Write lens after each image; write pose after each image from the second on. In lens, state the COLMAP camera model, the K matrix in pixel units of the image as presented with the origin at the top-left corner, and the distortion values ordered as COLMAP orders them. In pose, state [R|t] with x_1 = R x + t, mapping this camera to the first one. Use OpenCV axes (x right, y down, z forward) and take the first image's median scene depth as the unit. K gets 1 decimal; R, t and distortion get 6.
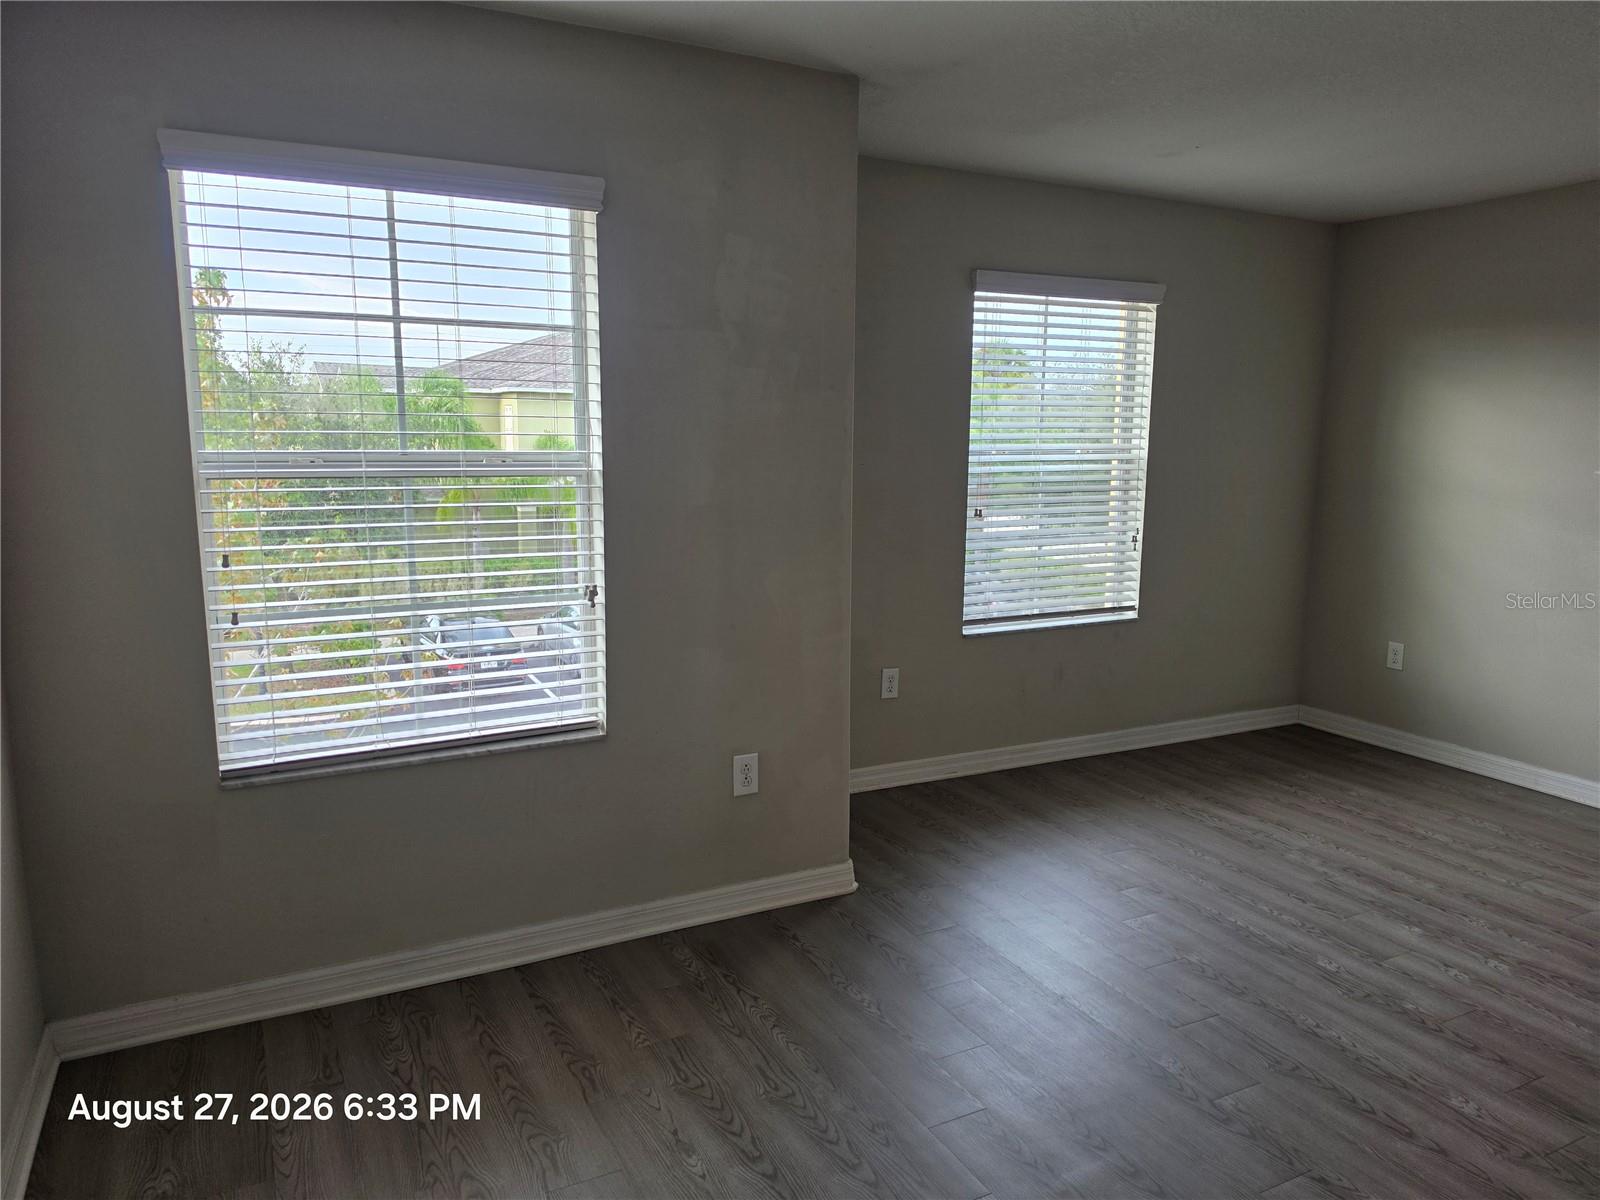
lens RADIAL K [[1107.7, 0, 807.5], [0, 1107.7, 592.2], [0, 0, 1]] dist [0.095678, -0.136583]
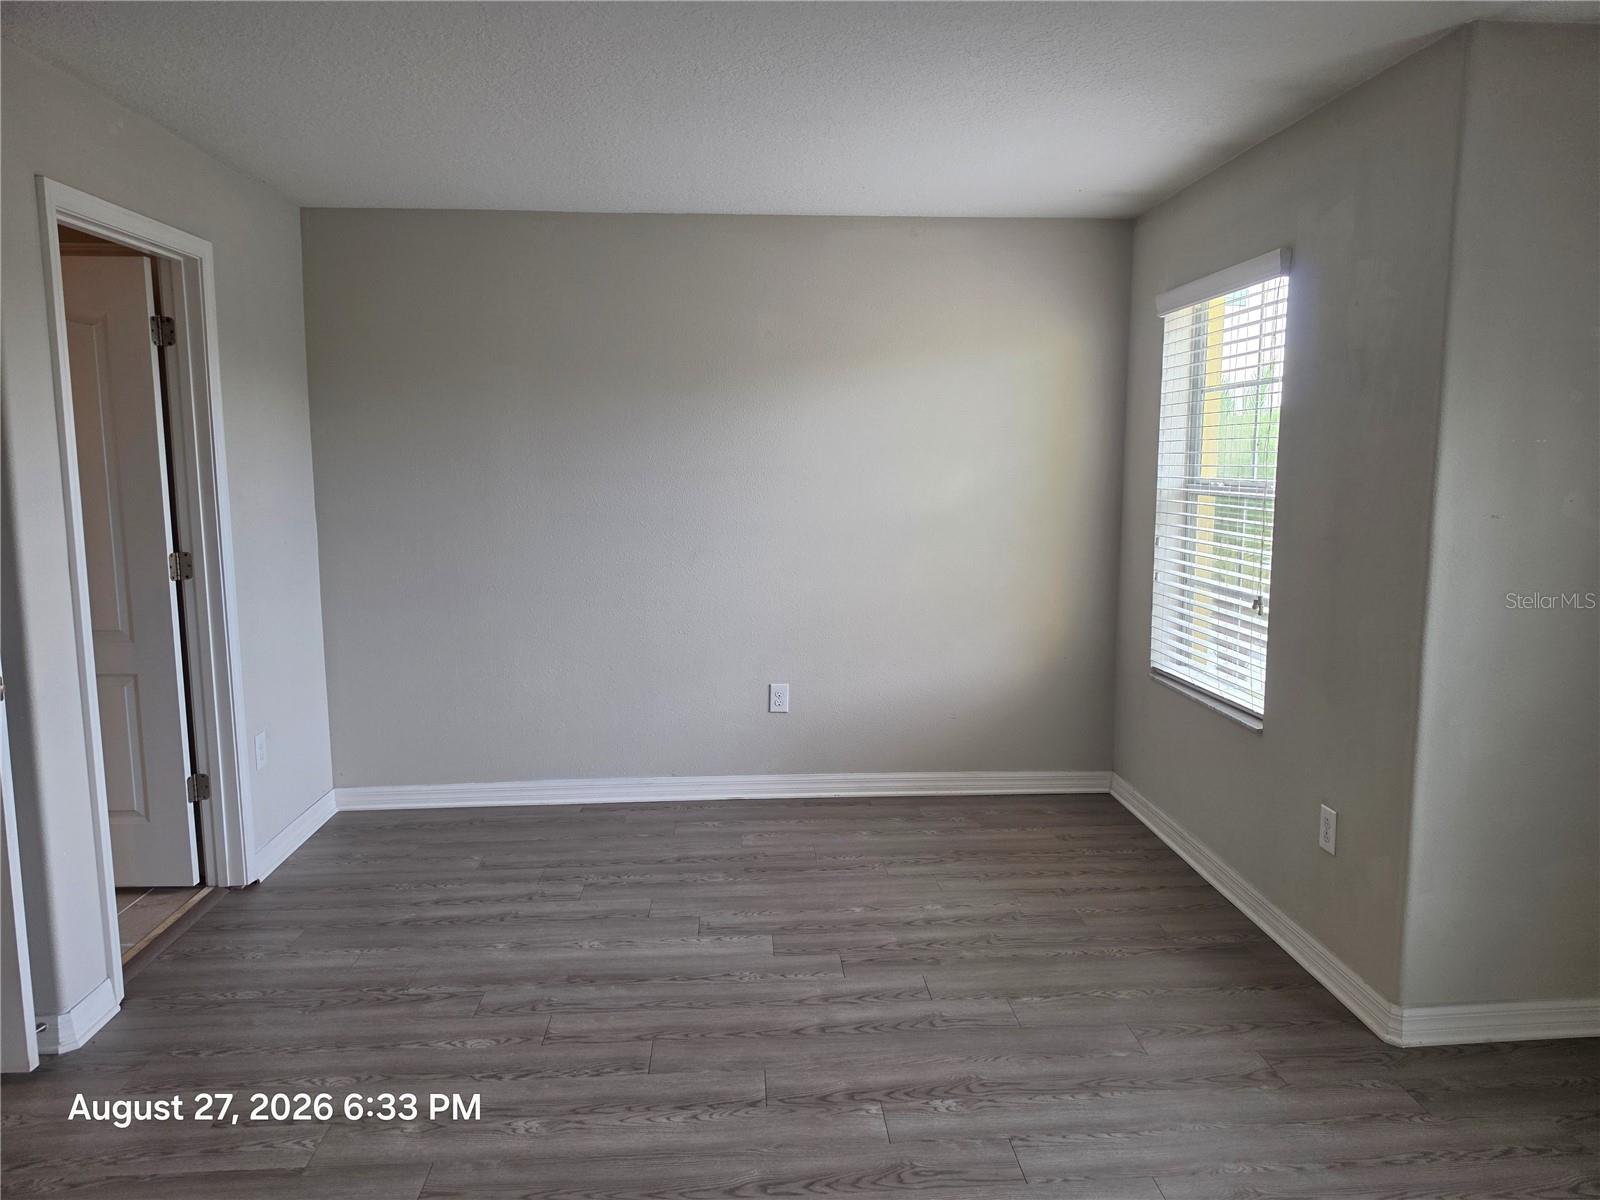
lens RADIAL K [[1107.7, 0, 807.5], [0, 1107.7, 592.2], [0, 0, 1]] dist [0.095678, -0.136583]
pose [[-0.402431, 0.107960, -0.909062, 1.175290], [-0.135793, 0.974996, 0.175904, -0.168647], [0.905323, 0.194234, -0.377709, 1.134502]]
